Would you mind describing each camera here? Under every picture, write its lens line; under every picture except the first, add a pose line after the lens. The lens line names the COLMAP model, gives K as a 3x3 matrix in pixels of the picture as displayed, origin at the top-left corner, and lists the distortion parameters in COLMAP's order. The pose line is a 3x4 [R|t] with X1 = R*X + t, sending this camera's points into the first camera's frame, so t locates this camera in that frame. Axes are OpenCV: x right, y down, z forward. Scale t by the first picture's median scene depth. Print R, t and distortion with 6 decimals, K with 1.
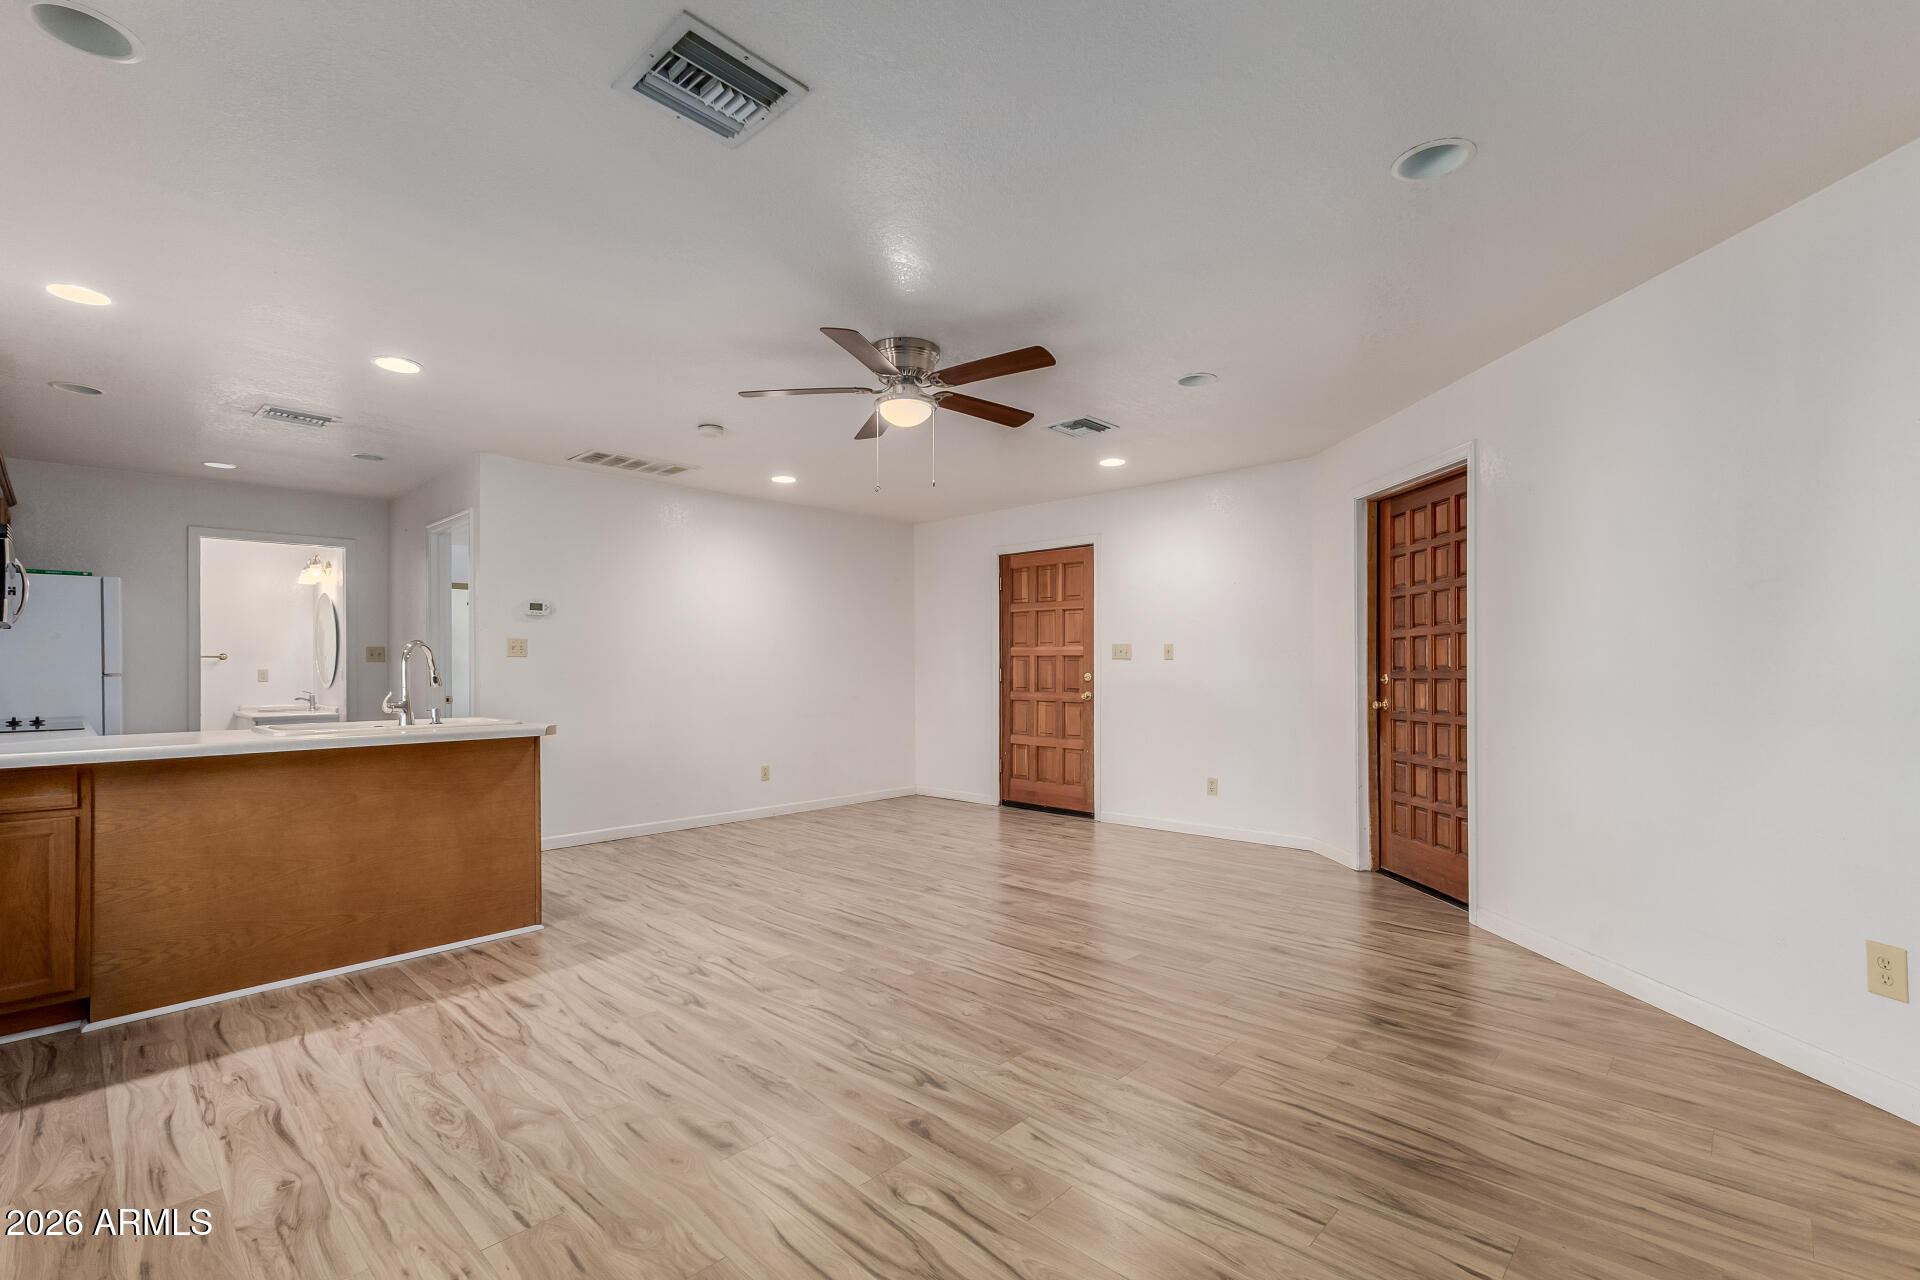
lens RADIAL K [[834.6, 0, 964.1], [0, 834.6, 656.5], [0, 0, 1]] dist [0.006905, -0.003910]
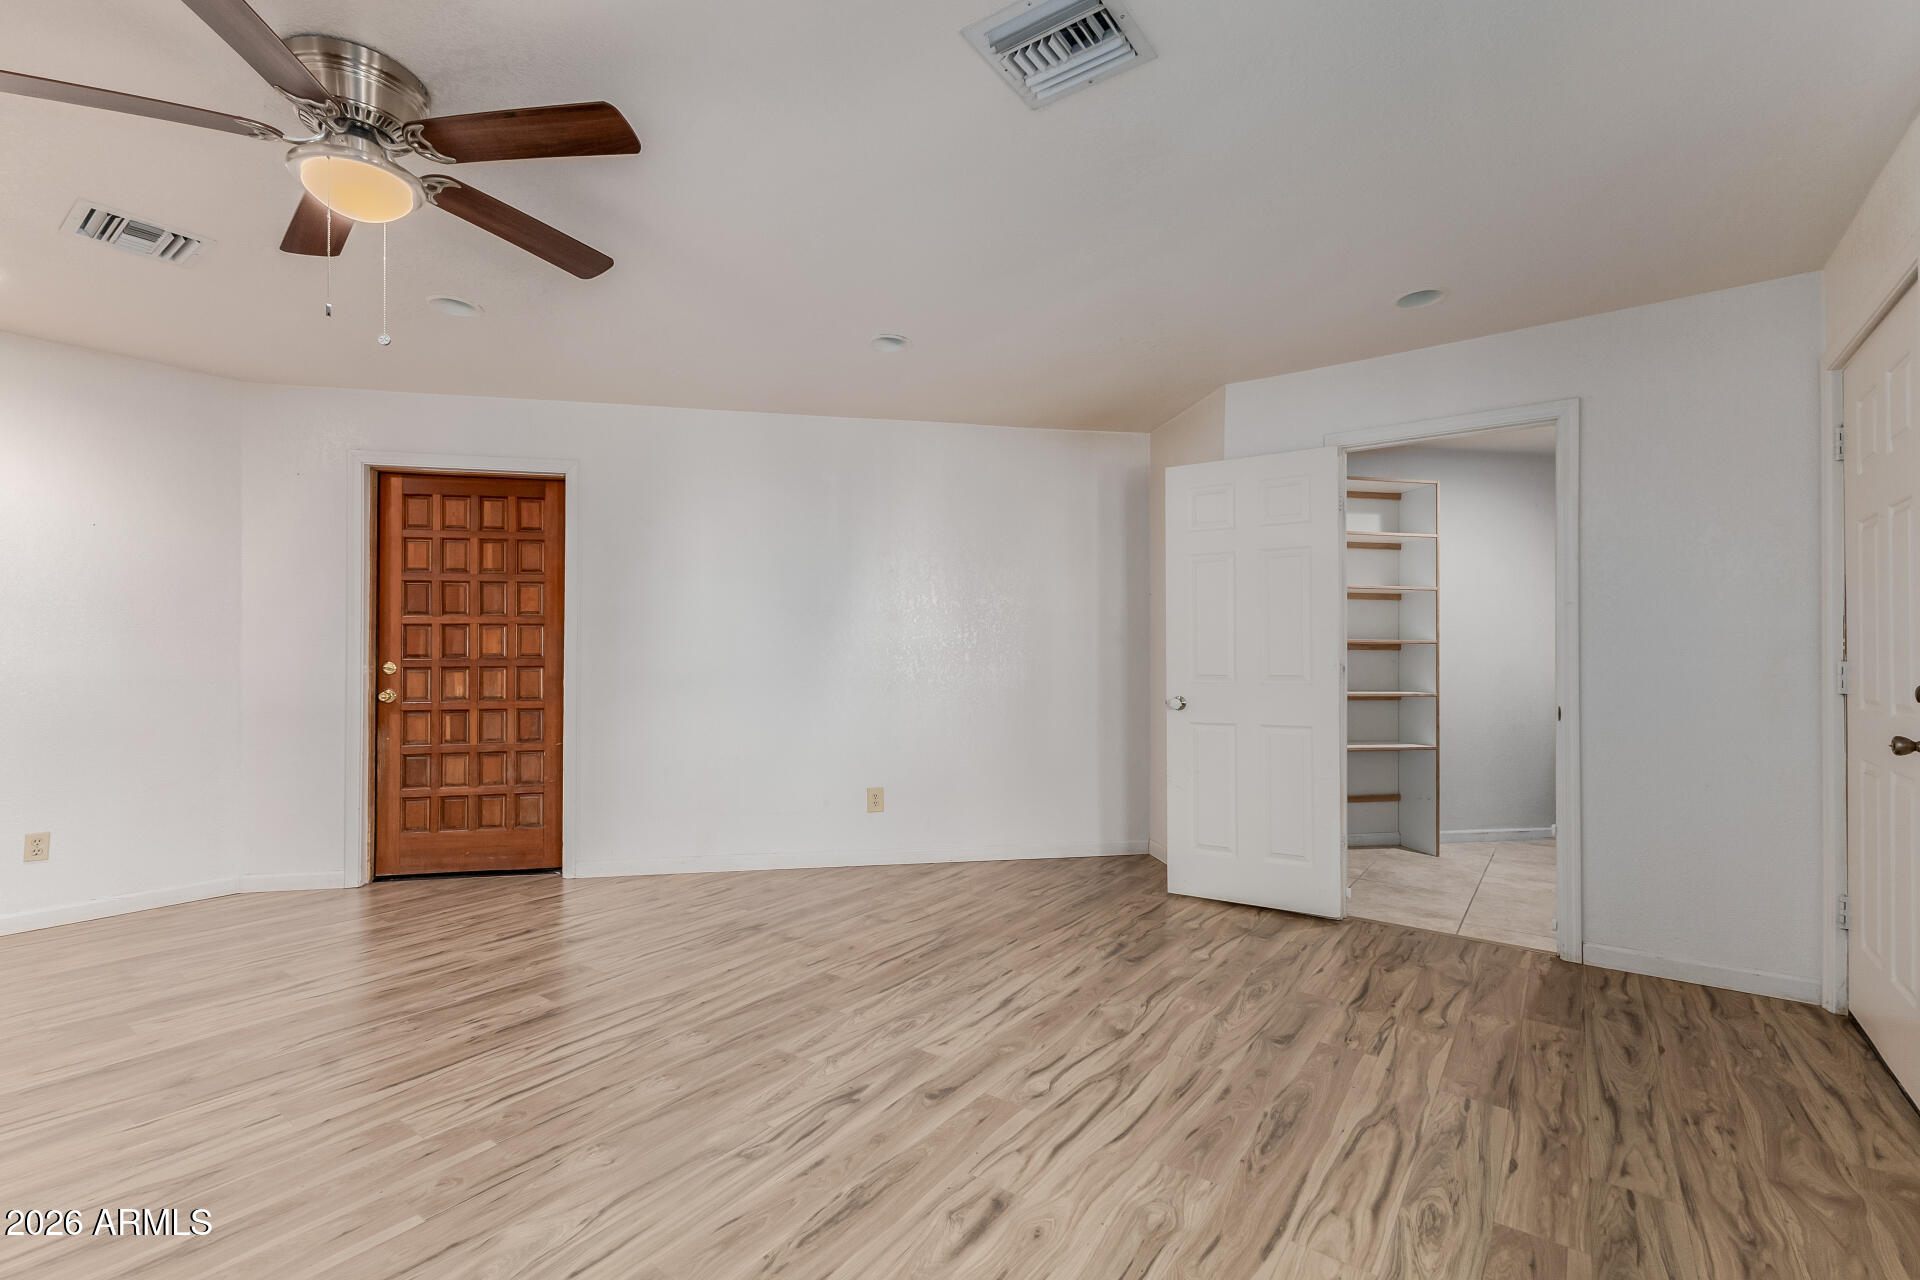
lens RADIAL K [[834.6, 0, 964.4], [0, 834.6, 645.8], [0, 0, 1]] dist [0.006905, -0.003910]
pose [[-0.116263, 0.013463, 0.993127, -0.824185], [-0.016416, 0.999745, -0.015475, 0.011122], [-0.993083, -0.018102, -0.116012, 0.816392]]
